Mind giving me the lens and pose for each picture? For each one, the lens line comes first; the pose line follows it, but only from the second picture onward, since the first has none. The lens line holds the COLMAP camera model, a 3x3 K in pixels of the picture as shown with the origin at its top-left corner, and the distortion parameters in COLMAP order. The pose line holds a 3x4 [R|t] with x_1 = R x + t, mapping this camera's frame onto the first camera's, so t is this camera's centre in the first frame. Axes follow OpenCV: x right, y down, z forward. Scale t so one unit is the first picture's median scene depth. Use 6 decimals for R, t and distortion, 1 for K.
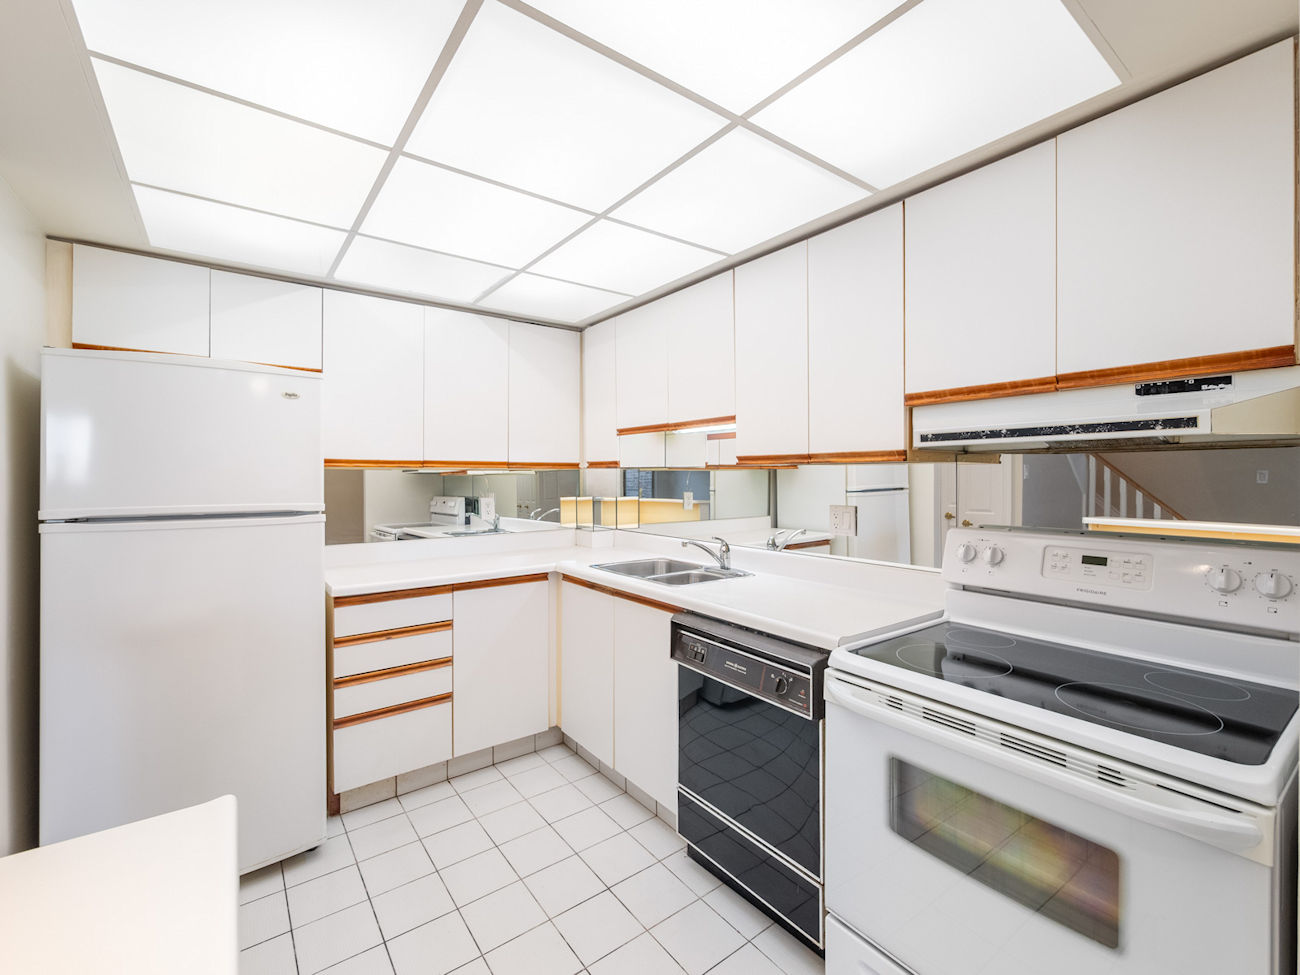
lens RADIAL K [[572.0, 0, 649.7], [0, 572.0, 475.3], [0, 0, 1]] dist [-0.002365, 0.000125]
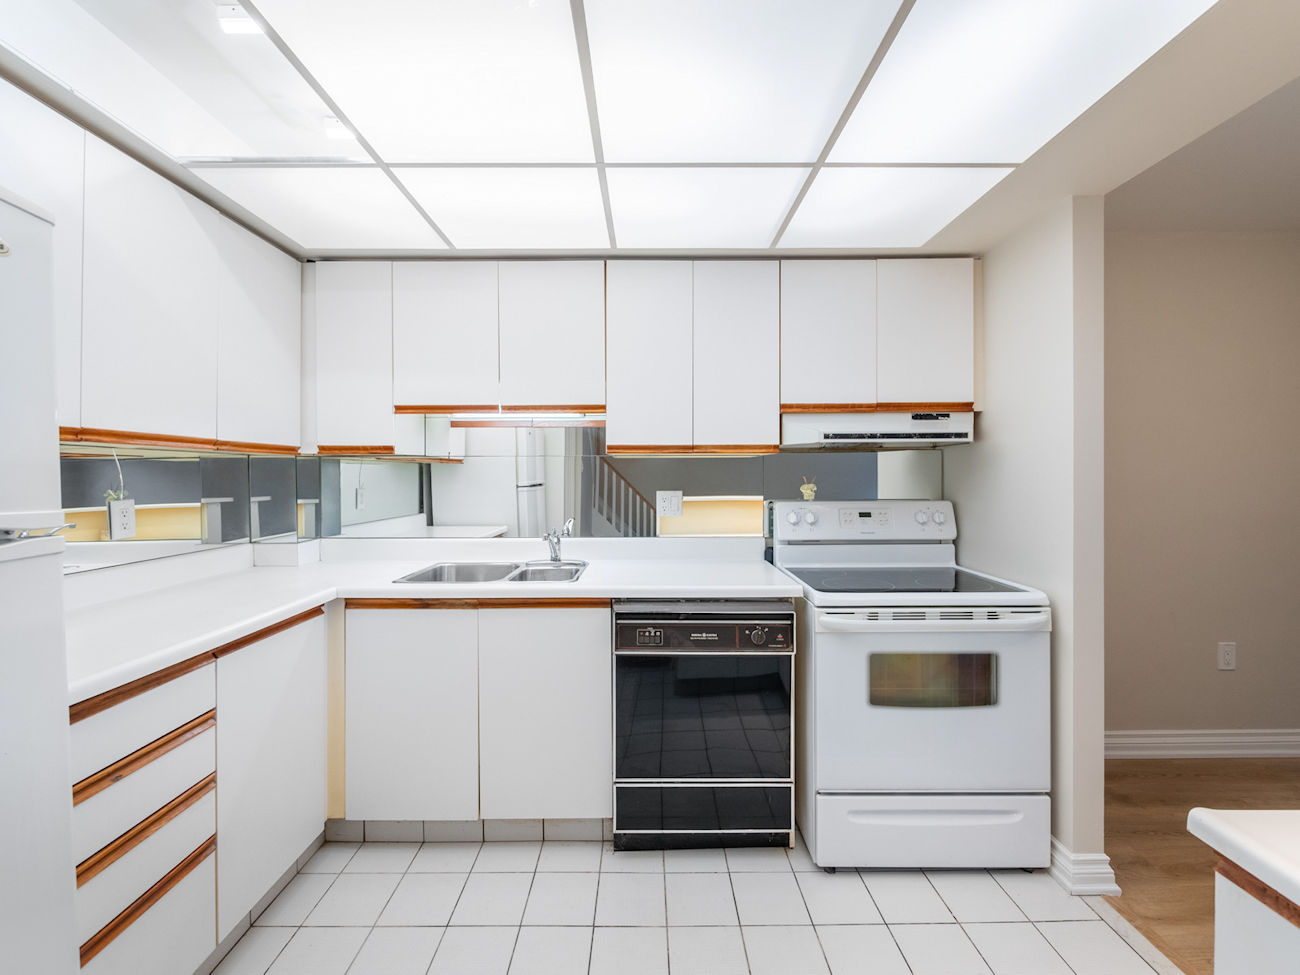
lens RADIAL K [[547.9, 0, 649.6], [0, 547.9, 475.9], [0, 0, 1]] dist [-0.004941, -0.000131]
pose [[0.593420, -0.000401, 0.804893, -0.662778], [0.001691, 0.999998, -0.000749, 0.025584], [-0.804891, 0.001805, 0.593420, 0.404627]]
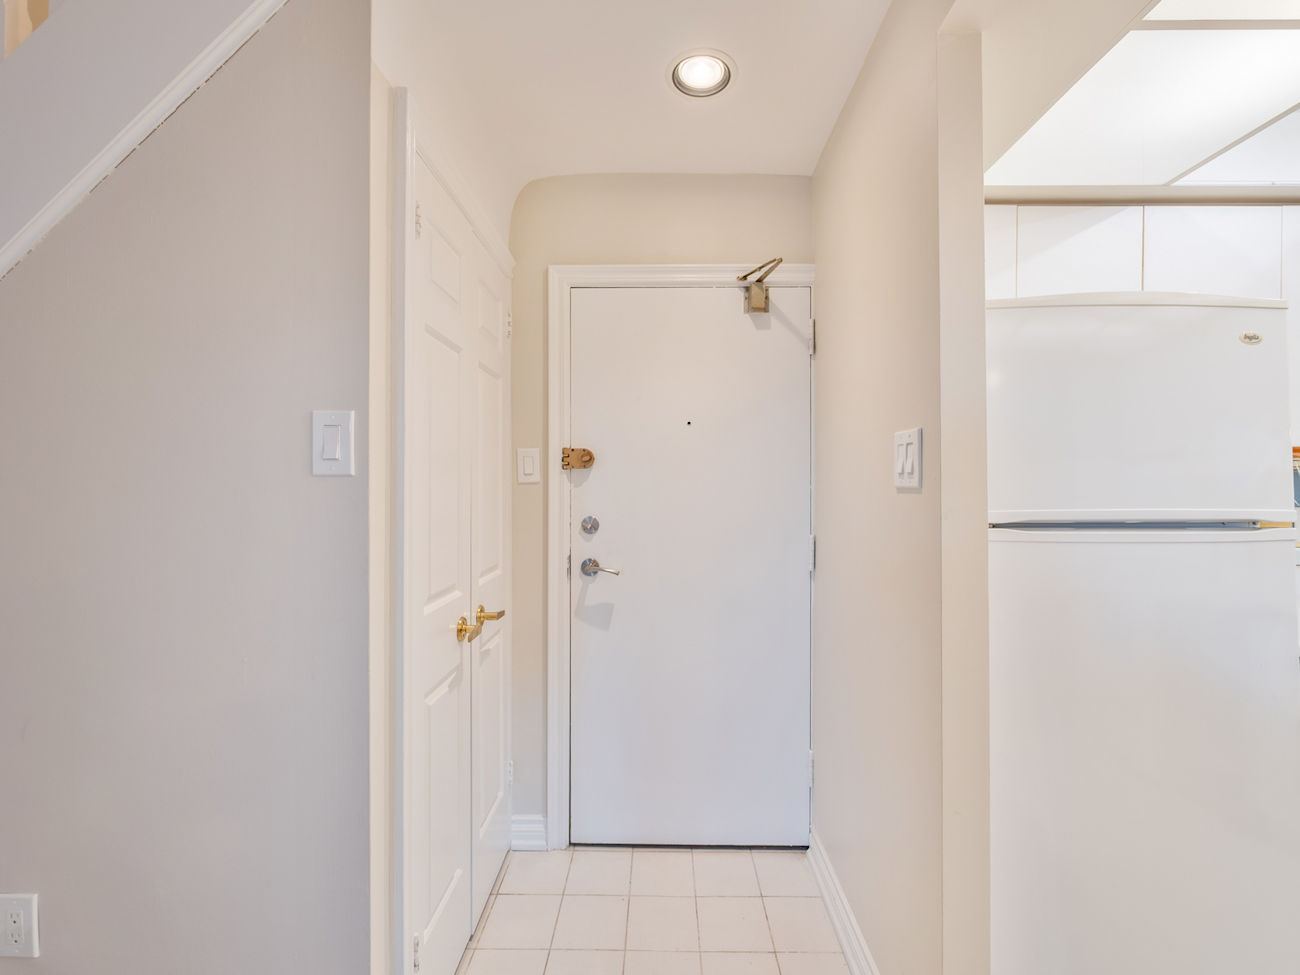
lens RADIAL K [[547.1, 0, 650.0], [0, 547.1, 483.2], [0, 0, 1]] dist [-0.003792, 0.000096]
pose [[0.792158, -0.003375, -0.610307, -0.801356], [0.000697, 0.999989, -0.004625, 0.022844], [0.610316, 0.003238, 0.792151, 0.123001]]
